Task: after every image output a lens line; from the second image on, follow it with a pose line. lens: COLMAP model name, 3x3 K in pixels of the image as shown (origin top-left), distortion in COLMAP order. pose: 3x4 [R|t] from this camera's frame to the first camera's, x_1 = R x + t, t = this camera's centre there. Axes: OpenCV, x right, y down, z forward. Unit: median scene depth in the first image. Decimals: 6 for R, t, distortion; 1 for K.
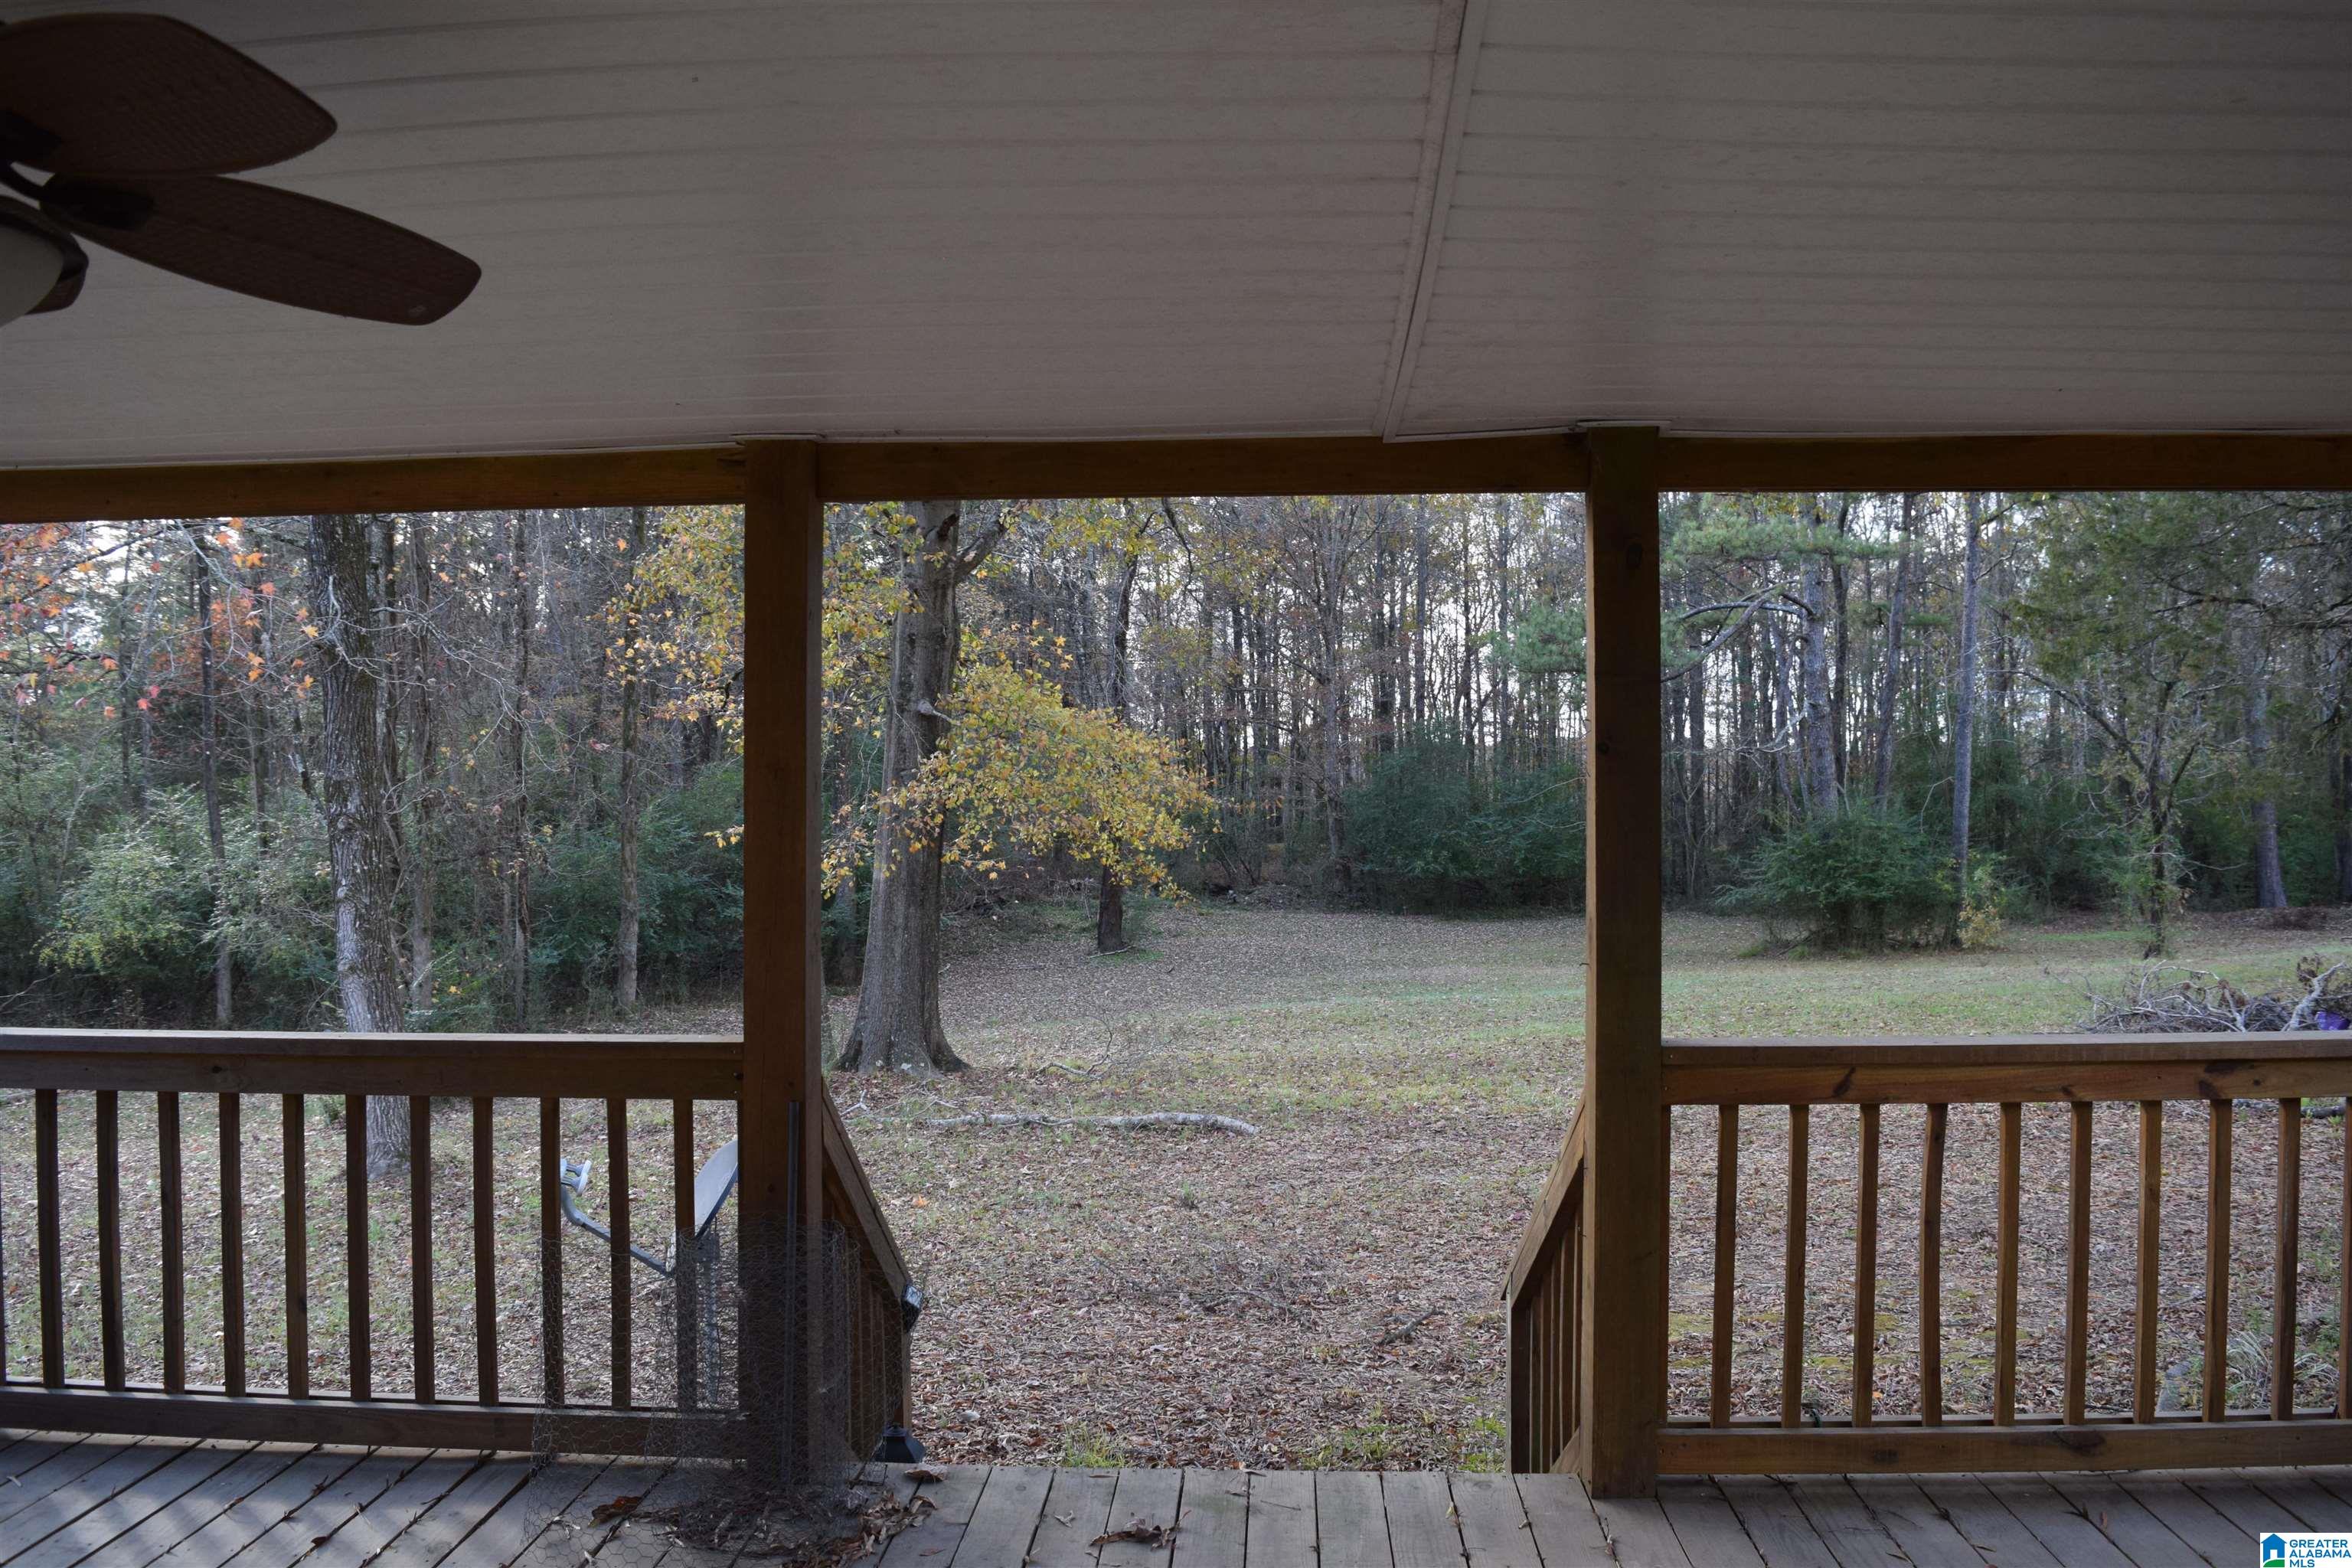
lens RADIAL K [[1835.3, 0, 1180.3], [0, 1835.3, 787.6], [0, 0, 1]] dist [-0.093998, 0.016121]
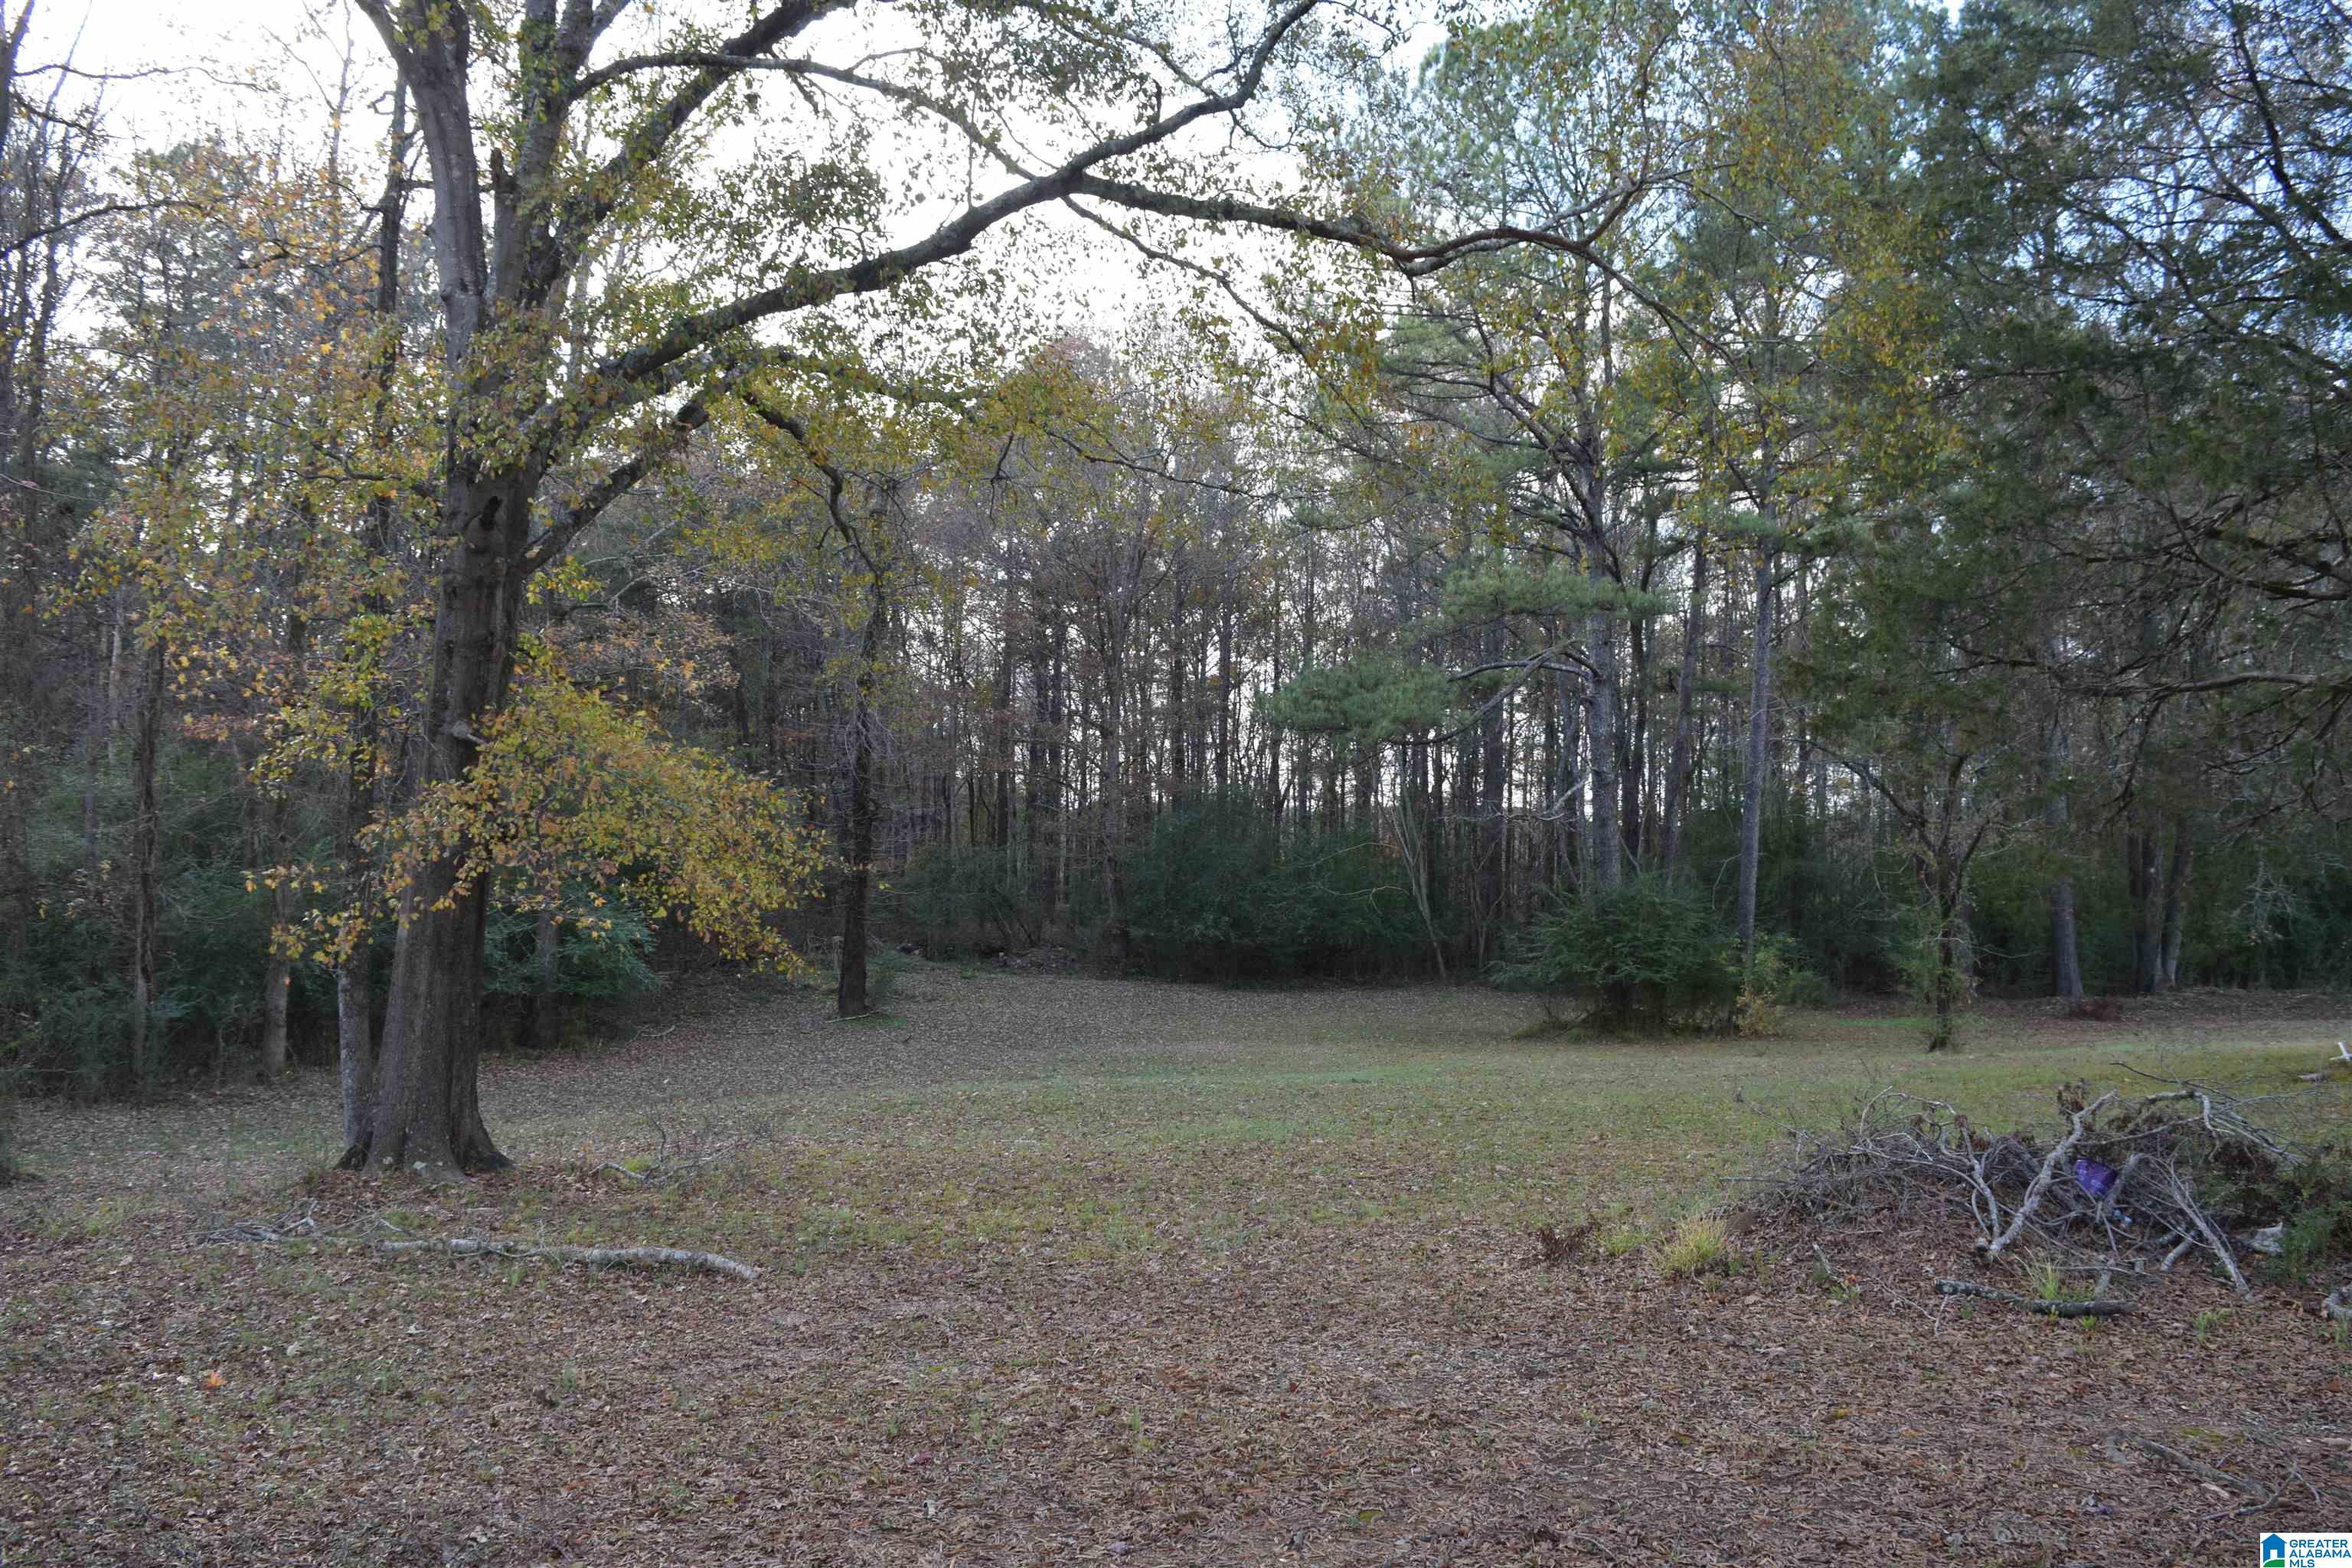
lens RADIAL K [[1835.3, 0, 1180.3], [0, 1835.3, 787.6], [0, 0, 1]] dist [-0.093998, 0.016121]
pose [[0.996004, 0.030192, 0.084053, 0.060006], [-0.027487, 0.999072, -0.033153, 0.000189], [-0.084975, 0.030710, 0.995910, 0.082112]]
